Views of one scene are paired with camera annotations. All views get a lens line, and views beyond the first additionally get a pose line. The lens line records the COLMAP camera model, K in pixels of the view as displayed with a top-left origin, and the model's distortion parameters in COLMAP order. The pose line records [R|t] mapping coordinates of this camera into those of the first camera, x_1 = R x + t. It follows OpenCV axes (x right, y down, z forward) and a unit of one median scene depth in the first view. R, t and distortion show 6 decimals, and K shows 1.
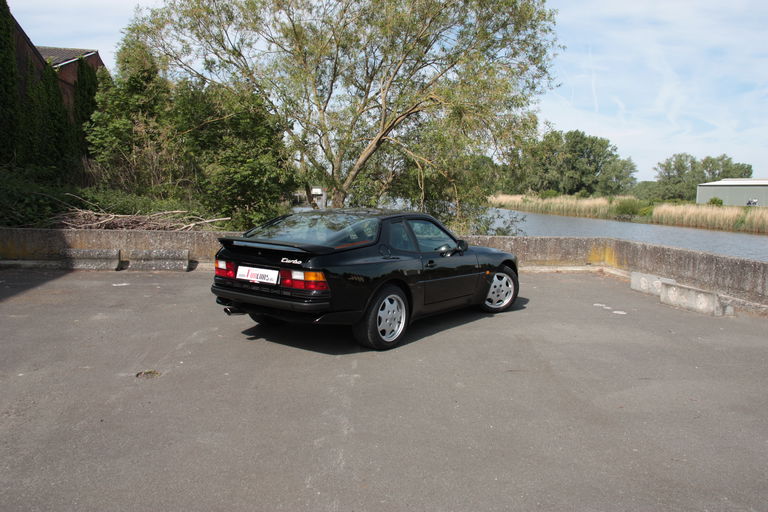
lens RADIAL K [[638.3, 0, 391.3], [0, 638.3, 249.4], [0, 0, 1]] dist [-0.198849, 0.158061]
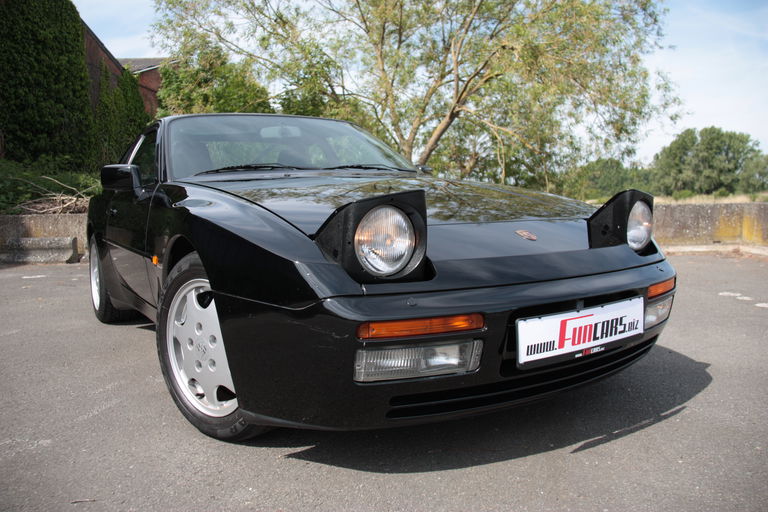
lens RADIAL K [[638.3, 0, 384.2], [0, 638.3, 244.0], [0, 0, 1]] dist [-0.198849, 0.158061]
pose [[0.977024, -0.029517, -0.211074, 0.063091], [0.023755, 0.999274, -0.029782, 0.022922], [0.211800, 0.024083, 0.977016, 0.171716]]
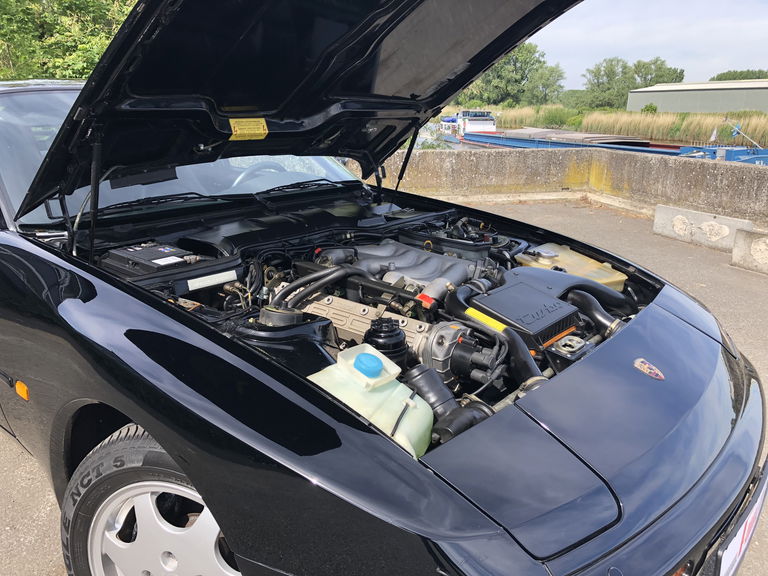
lens RADIAL K [[629.7, 0, 389.0], [0, 629.7, 276.0], [0, 0, 1]] dist [0.026512, -0.016236]
pose [[0.993056, -0.040122, 0.110589, 0.027451], [0.020360, 0.984475, 0.174341, -0.004384], [-0.115867, -0.170879, 0.978456, 0.207223]]
